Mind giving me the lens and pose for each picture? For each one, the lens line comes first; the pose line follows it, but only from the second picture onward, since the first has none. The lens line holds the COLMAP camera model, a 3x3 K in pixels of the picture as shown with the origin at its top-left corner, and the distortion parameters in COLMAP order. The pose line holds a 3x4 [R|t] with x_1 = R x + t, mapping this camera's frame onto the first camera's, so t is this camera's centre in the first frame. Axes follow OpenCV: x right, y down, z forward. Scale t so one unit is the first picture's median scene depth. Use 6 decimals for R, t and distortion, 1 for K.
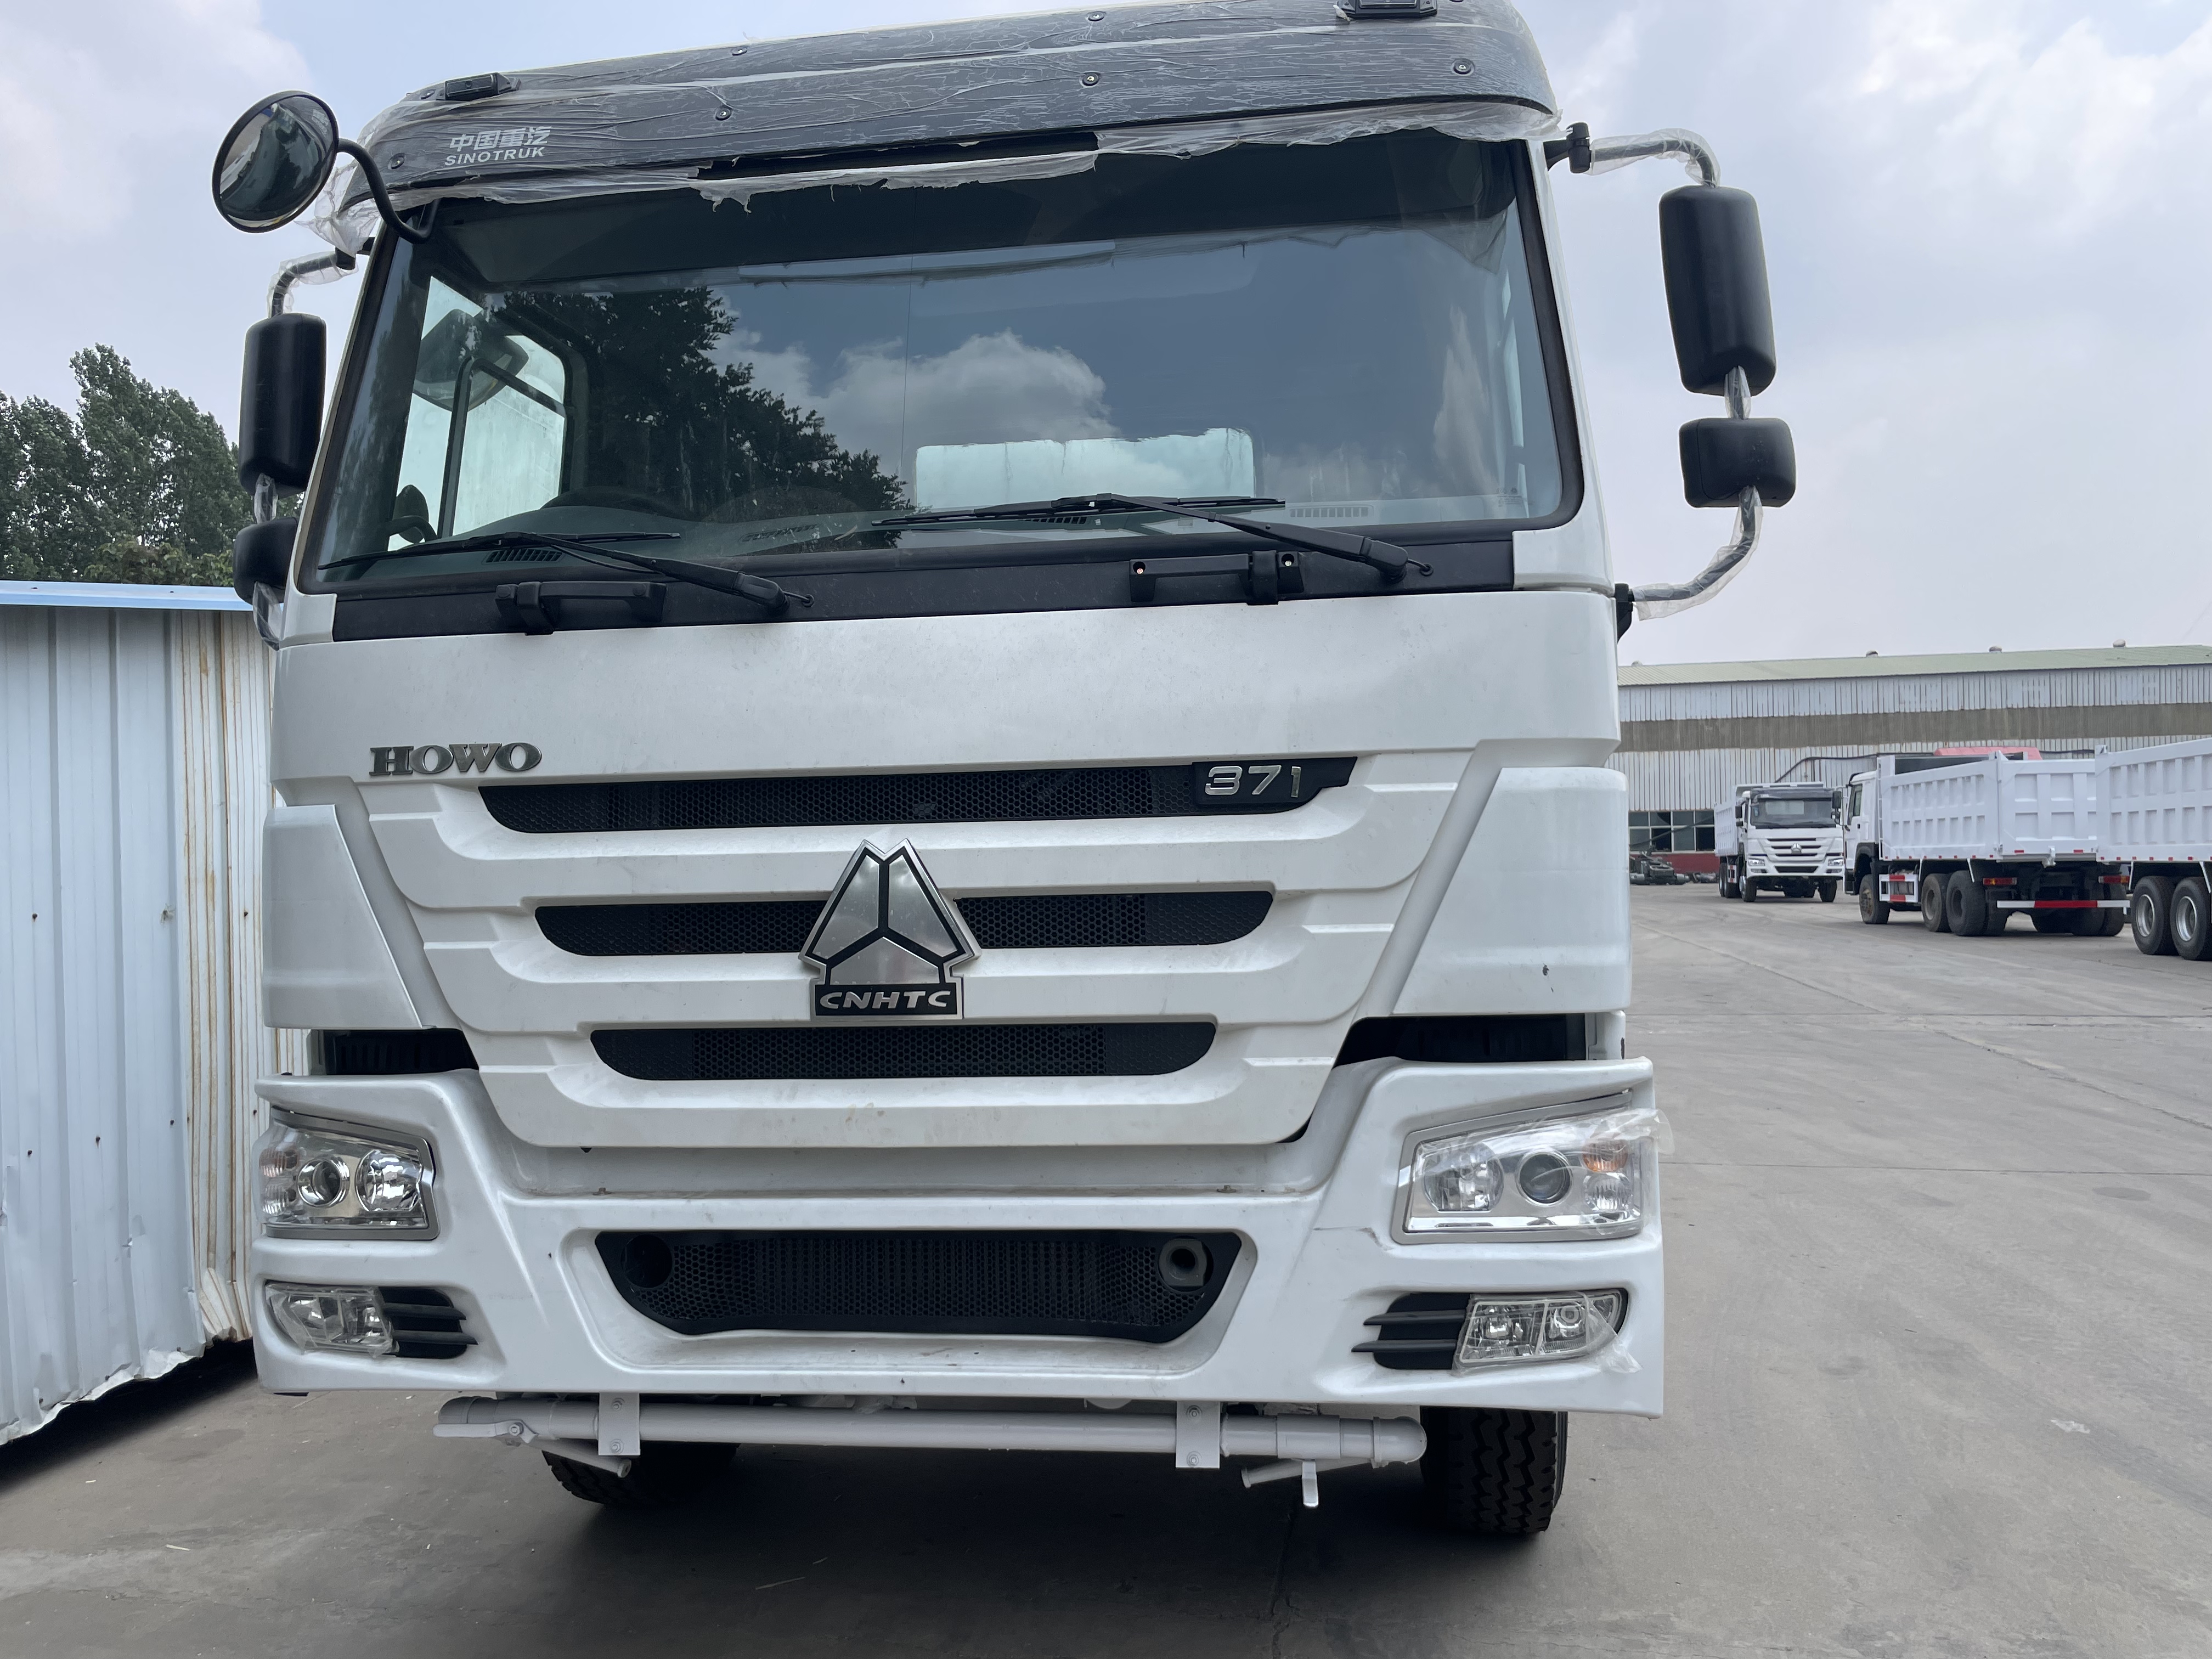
lens RADIAL K [[1709.0, 0, 1112.8], [0, 1709.0, 834.2], [0, 0, 1]] dist [0.011820, -0.005266]
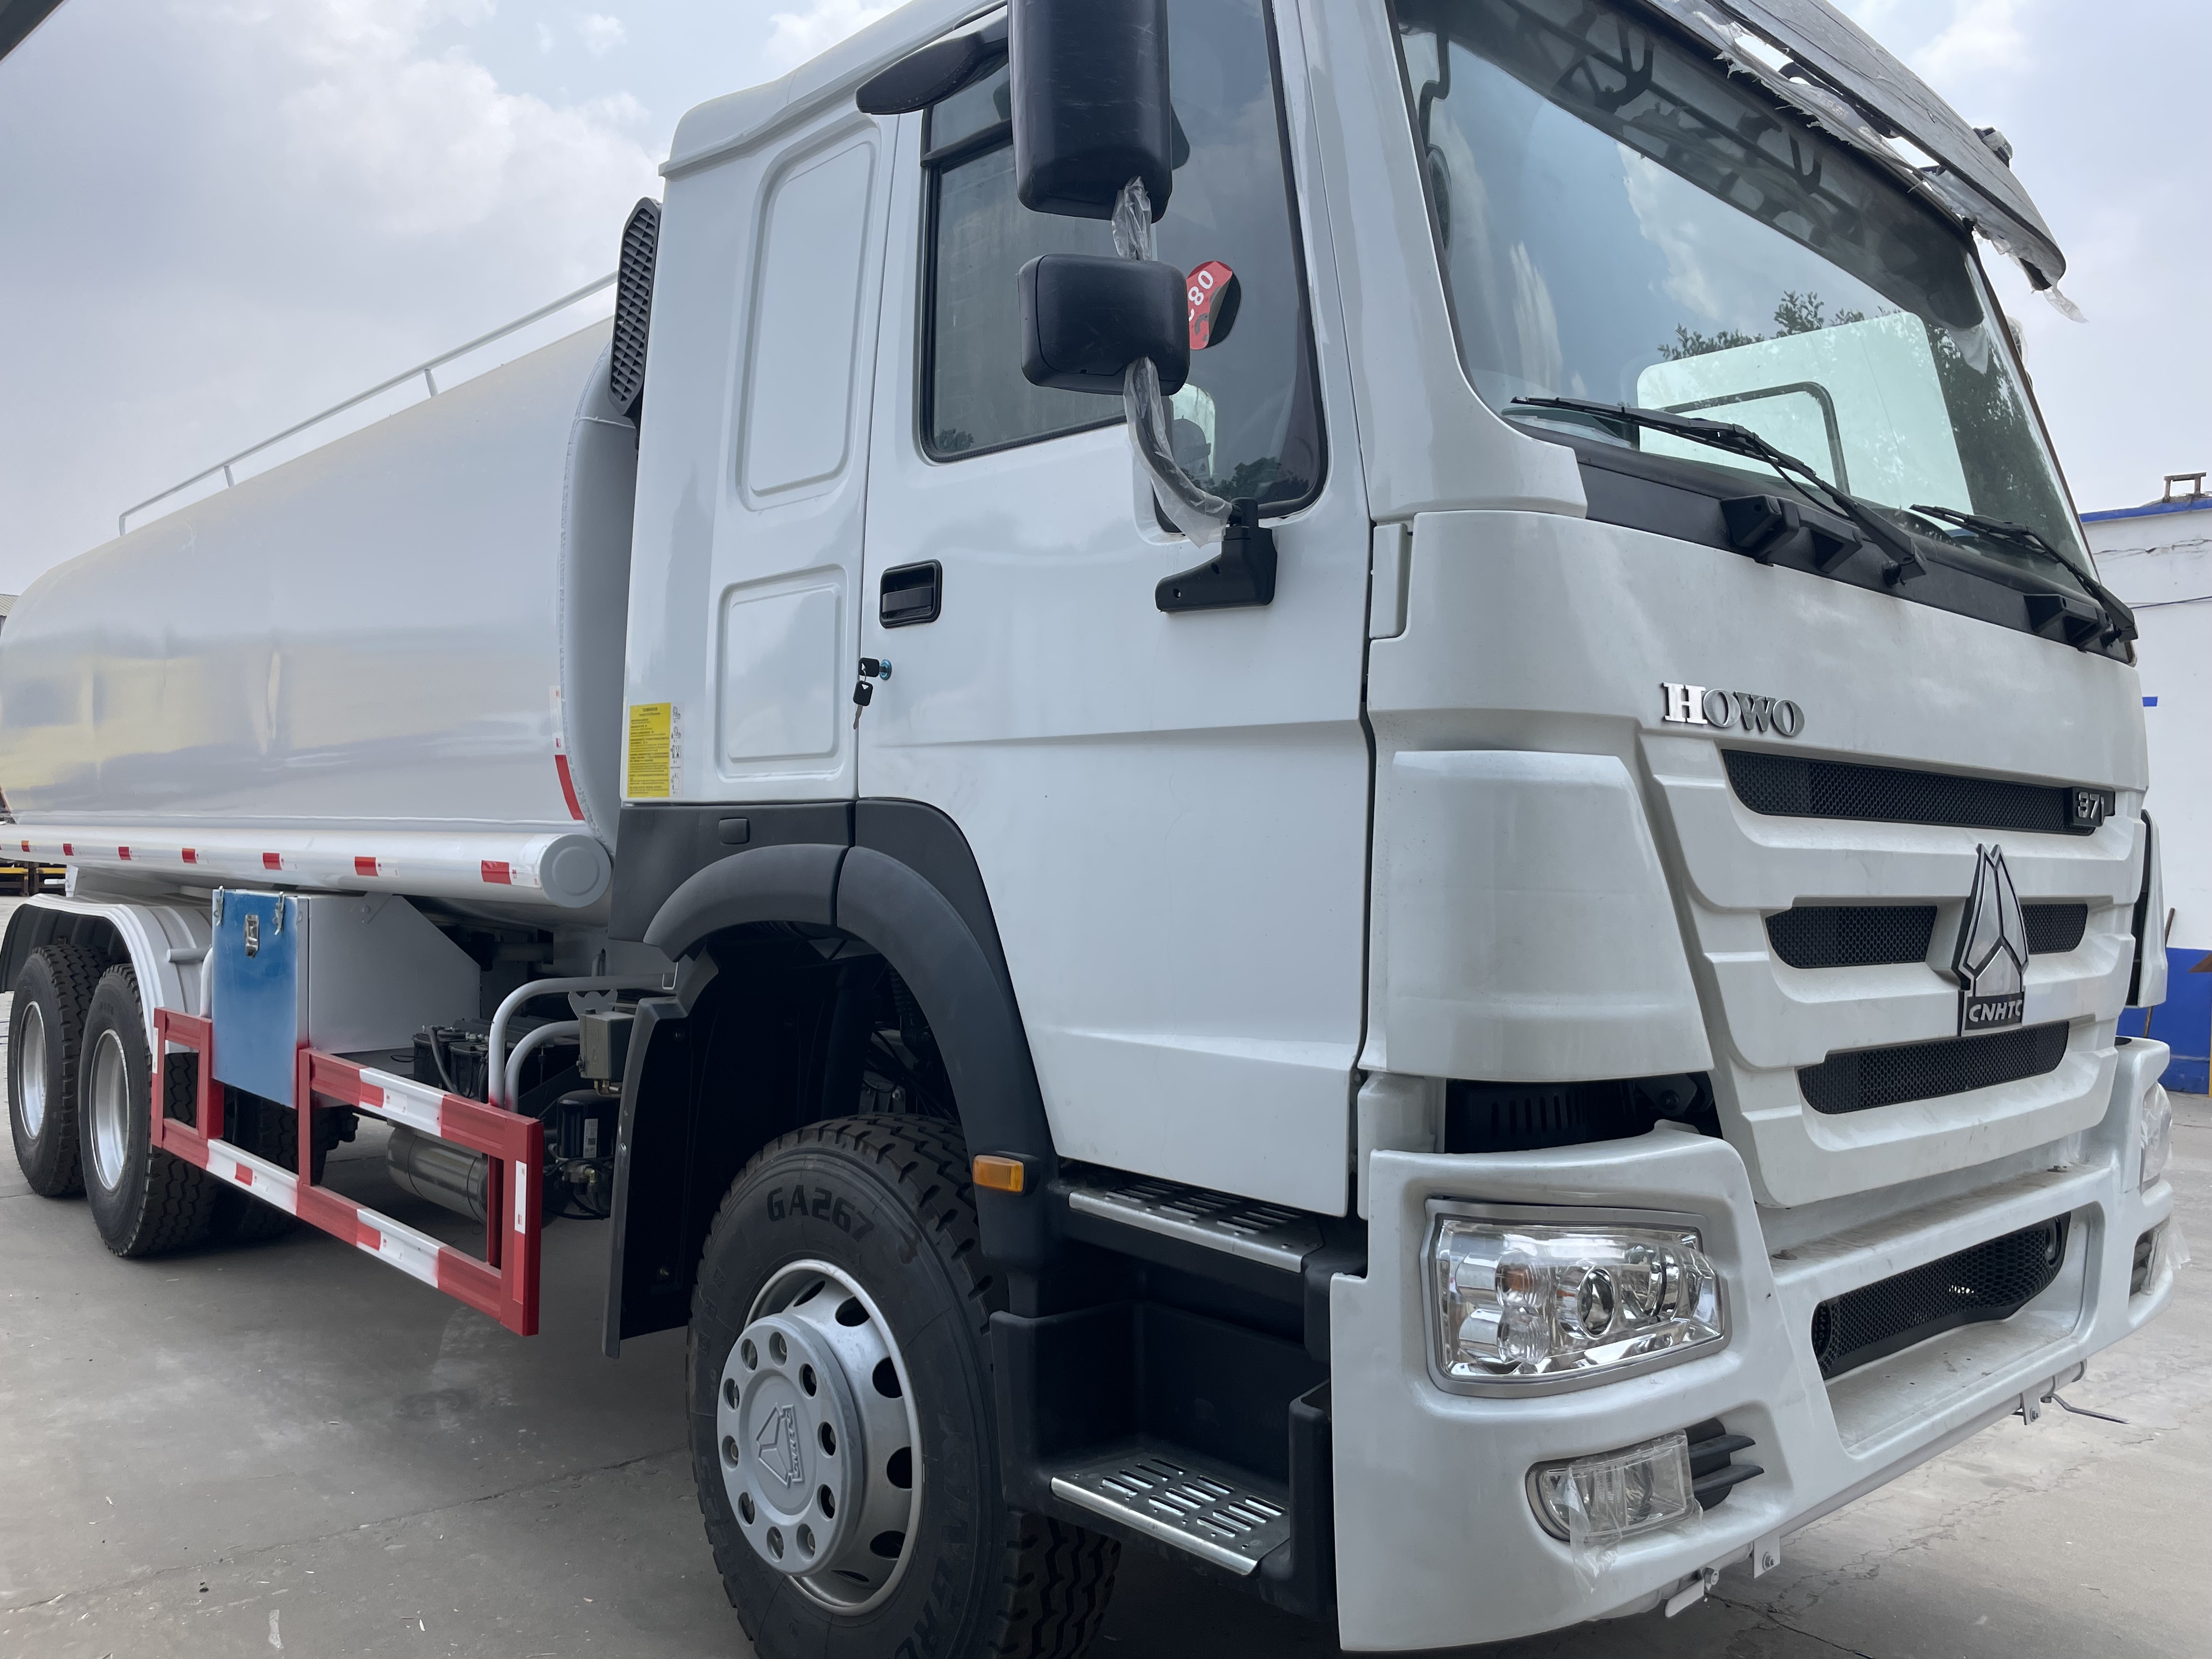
lens RADIAL K [[1709.0, 0, 1106.7], [0, 1709.0, 840.3], [0, 0, 1]] dist [0.011820, -0.005266]
pose [[0.634204, 0.045169, 0.771845, -1.203656], [-0.054944, 0.998401, -0.013281, 0.040399], [-0.771211, -0.033986, 0.635672, 0.767857]]
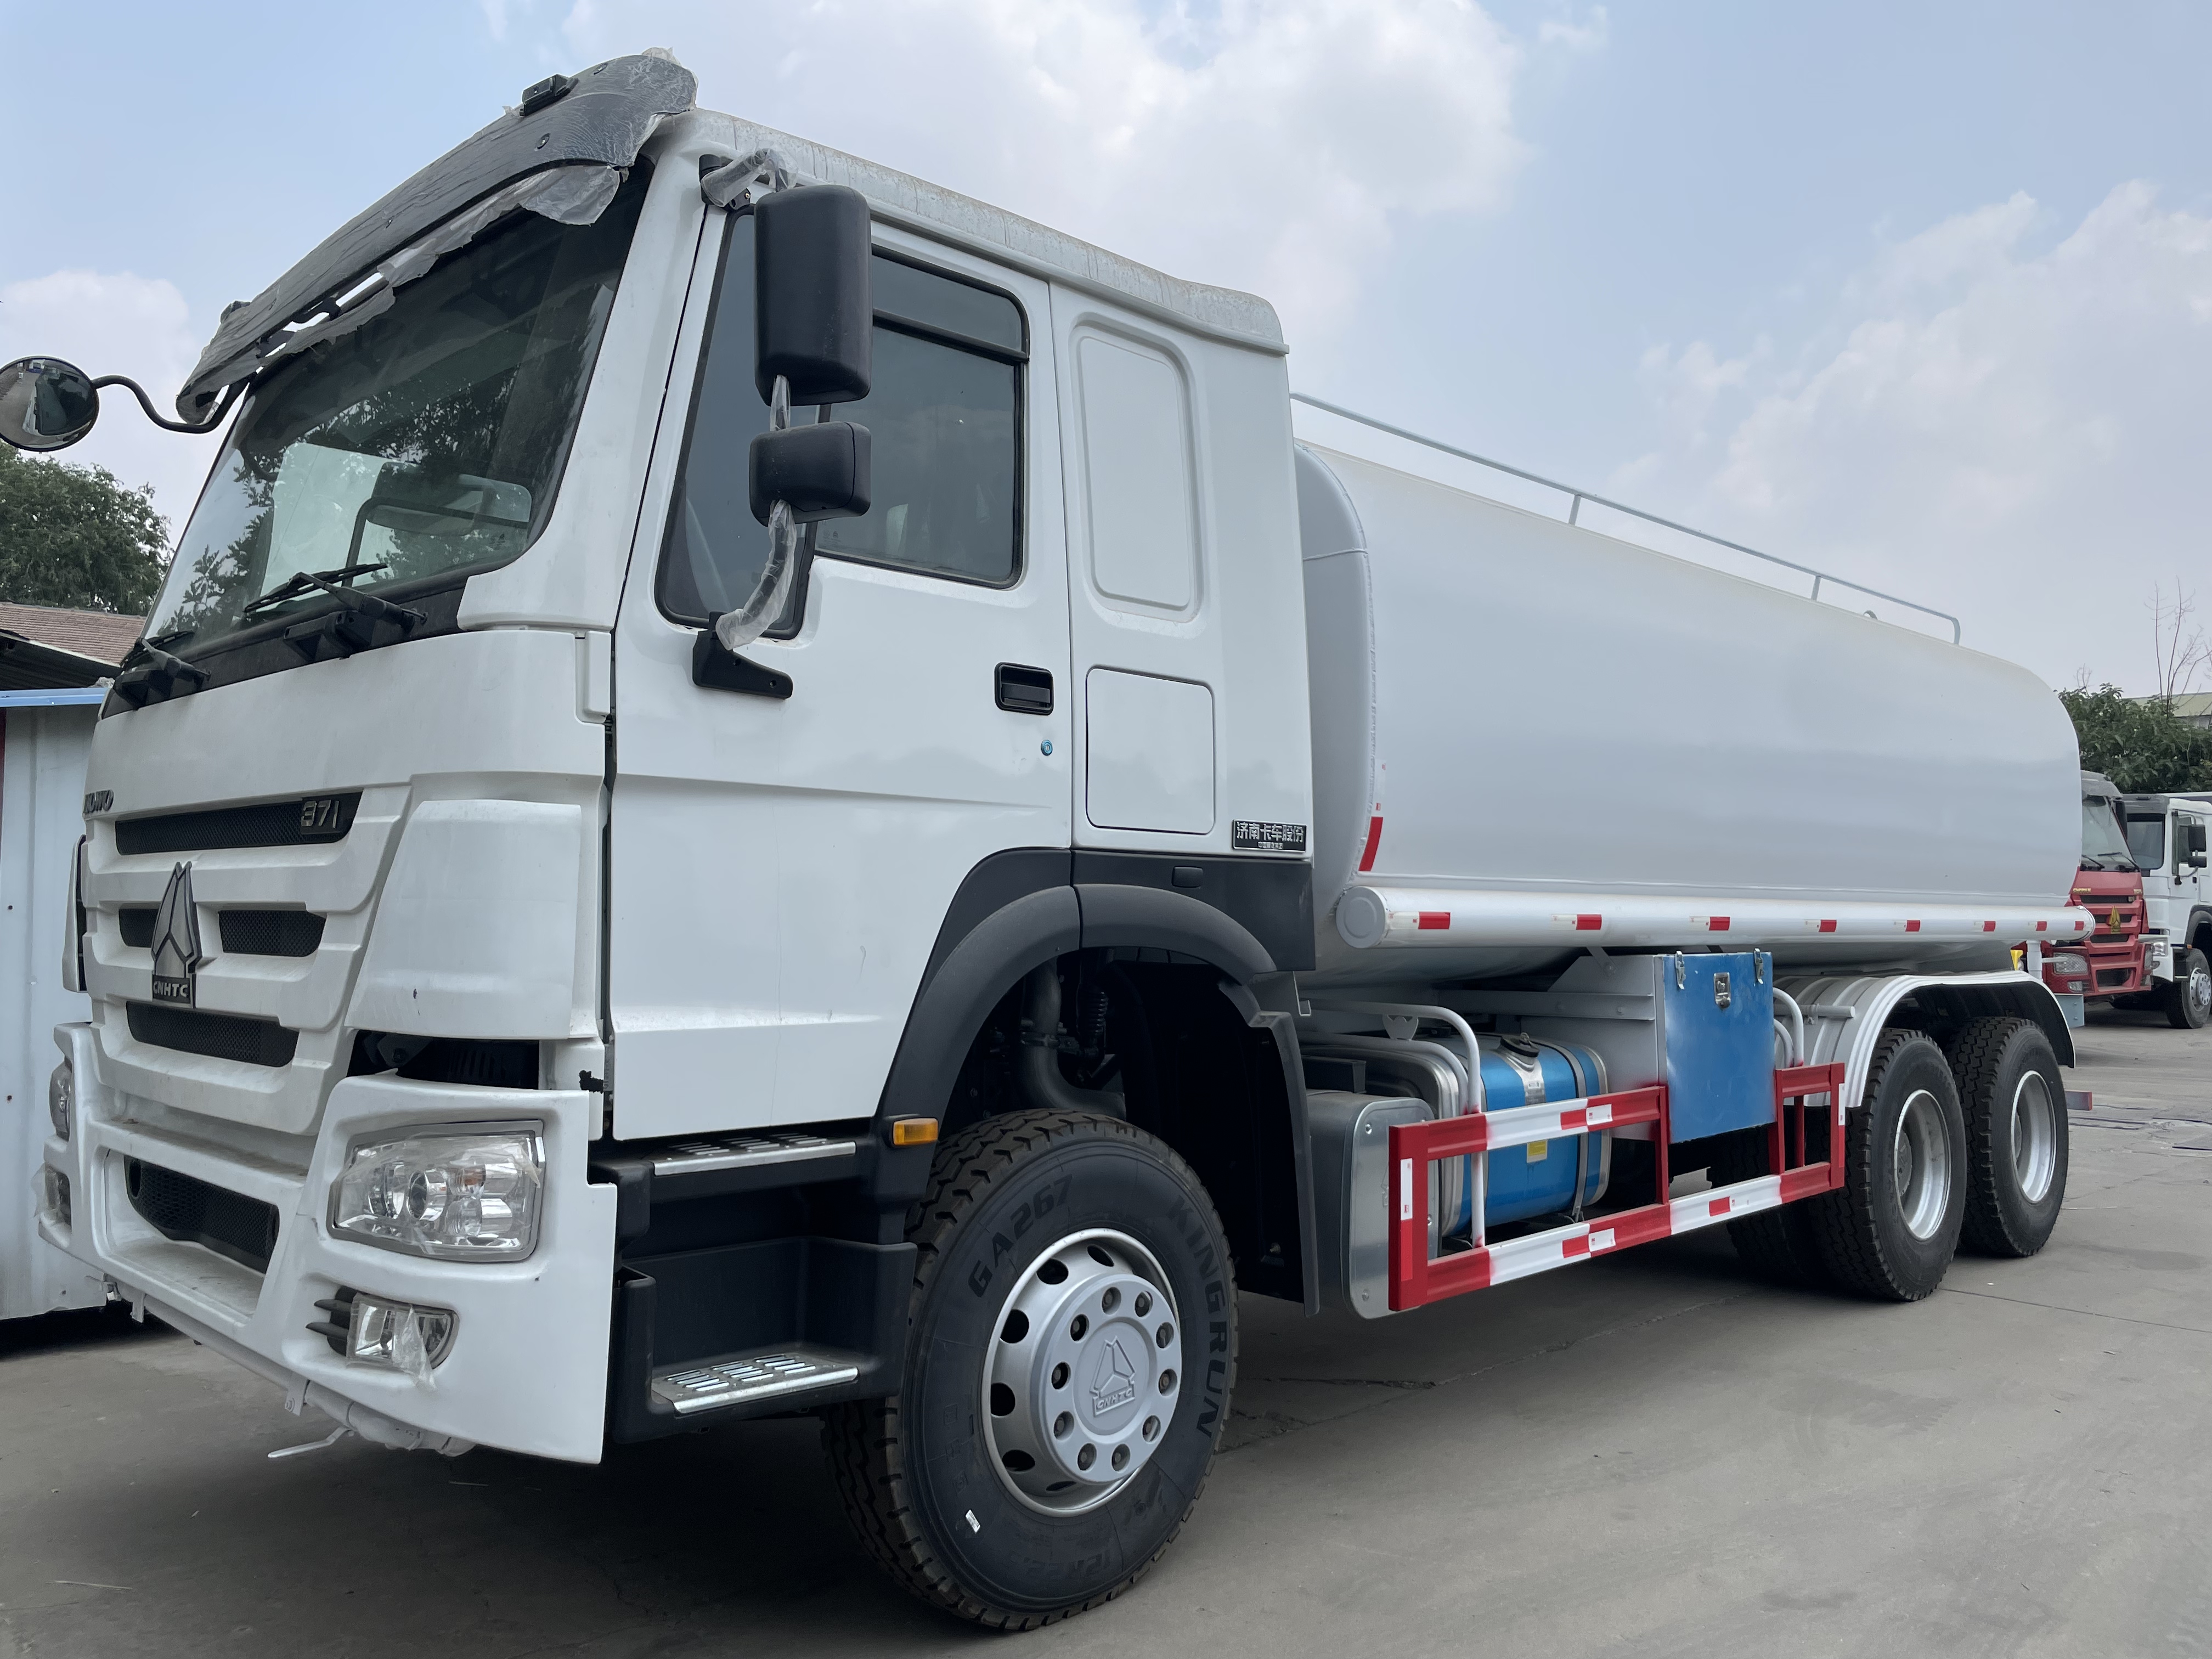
lens RADIAL K [[1709.0, 0, 1100.2], [0, 1709.0, 815.9], [0, 0, 1]] dist [0.011820, -0.005266]
pose [[0.794121, -0.005645, -0.607734, 1.179971], [-0.012960, 0.999572, -0.026220, -0.007226], [0.607622, 0.028699, 0.793708, 0.402004]]
